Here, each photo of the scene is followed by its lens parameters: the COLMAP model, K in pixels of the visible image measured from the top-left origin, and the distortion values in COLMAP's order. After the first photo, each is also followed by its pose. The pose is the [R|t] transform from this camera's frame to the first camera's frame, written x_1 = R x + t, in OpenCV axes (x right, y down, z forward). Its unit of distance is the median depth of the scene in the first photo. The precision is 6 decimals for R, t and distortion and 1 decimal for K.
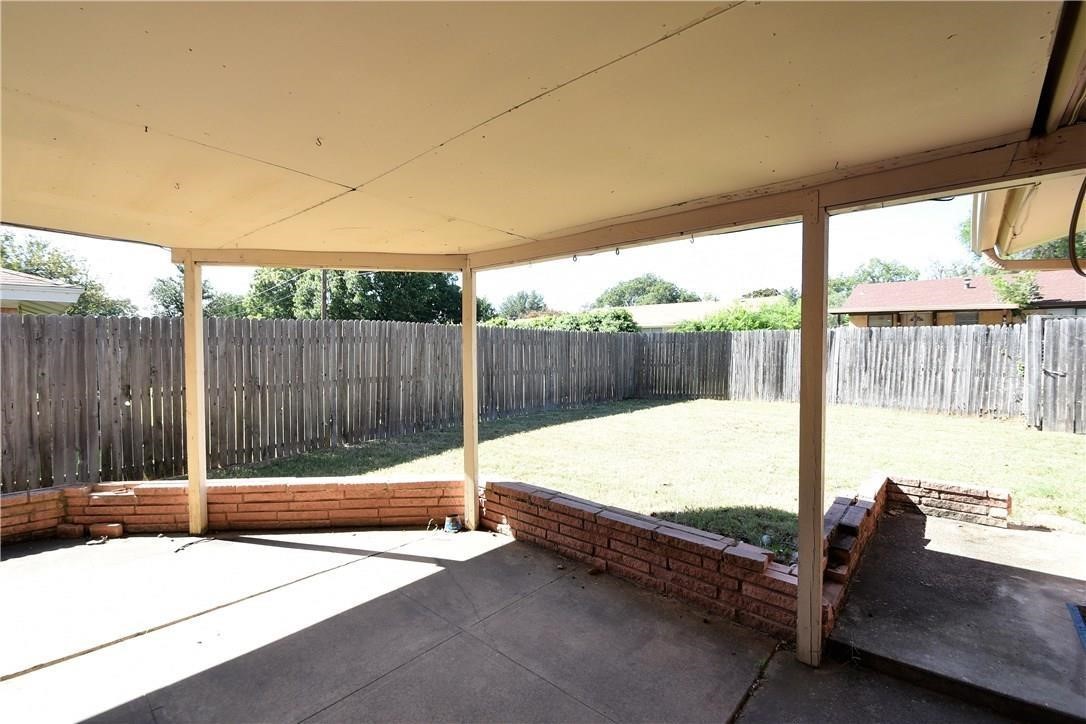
lens RADIAL K [[485.8, 0, 543.4], [0, 485.8, 364.8], [0, 0, 1]] dist [0.002816, 0.000112]
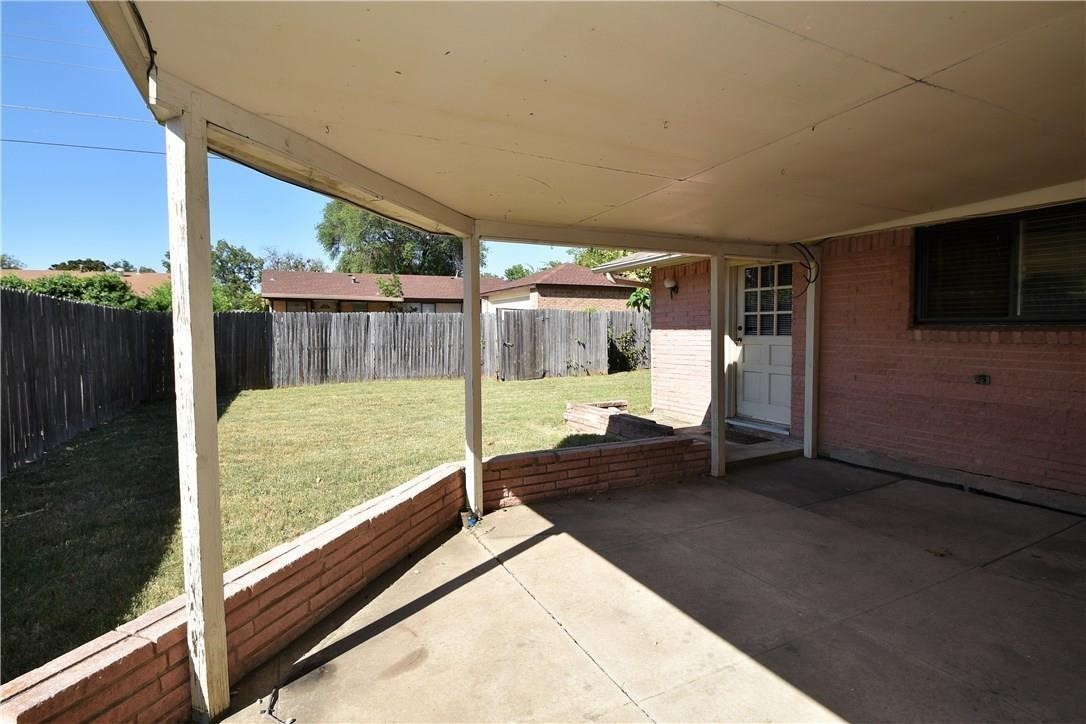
lens RADIAL K [[524.7, 0, 542.4], [0, 524.7, 360.5], [0, 0, 1]] dist [-0.004406, -0.000280]
pose [[0.374173, -0.057245, 0.925590, -0.417730], [0.044953, 0.998039, 0.043553, 0.000524], [-0.926269, 0.025312, 0.376013, 0.206383]]
